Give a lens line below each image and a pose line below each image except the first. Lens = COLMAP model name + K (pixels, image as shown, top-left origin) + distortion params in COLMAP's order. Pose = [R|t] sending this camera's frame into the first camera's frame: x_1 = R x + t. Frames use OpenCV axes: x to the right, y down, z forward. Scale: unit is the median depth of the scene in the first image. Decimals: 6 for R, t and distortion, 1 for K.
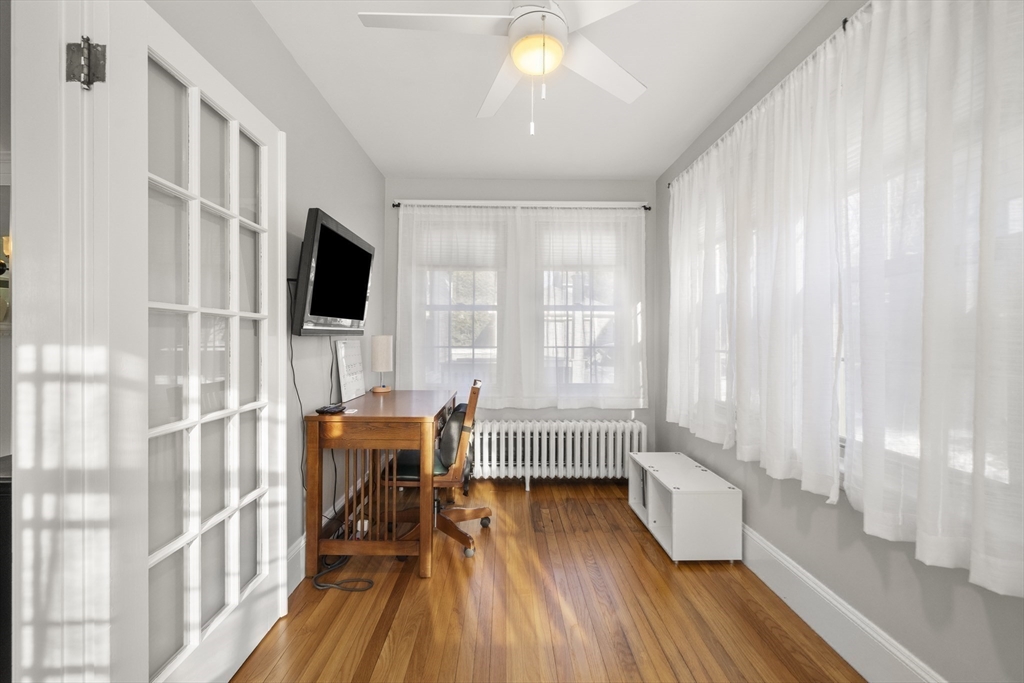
lens RADIAL K [[414.9, 0, 511.7], [0, 414.9, 340.7], [0, 0, 1]] dist [0.001030, -0.000700]
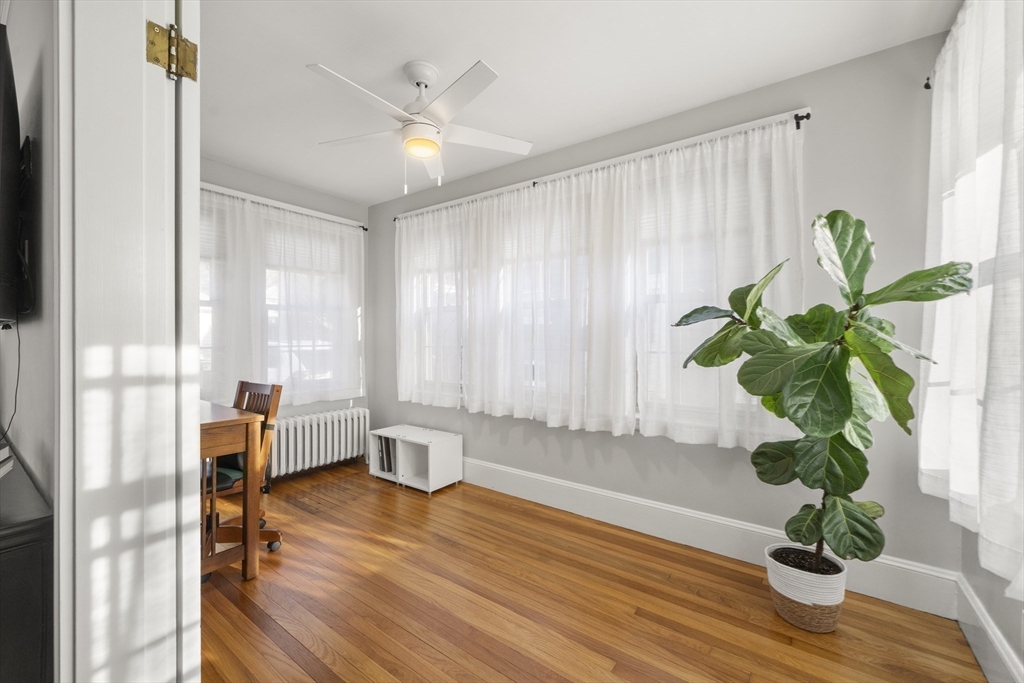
lens RADIAL K [[414.9, 0, 512.9], [0, 414.9, 339.8], [0, 0, 1]] dist [0.001030, -0.000700]
pose [[0.599828, -0.004637, 0.800115, -0.571573], [0.004538, 0.999987, 0.002393, -0.000439], [-0.800116, 0.002196, 0.599842, -0.090232]]
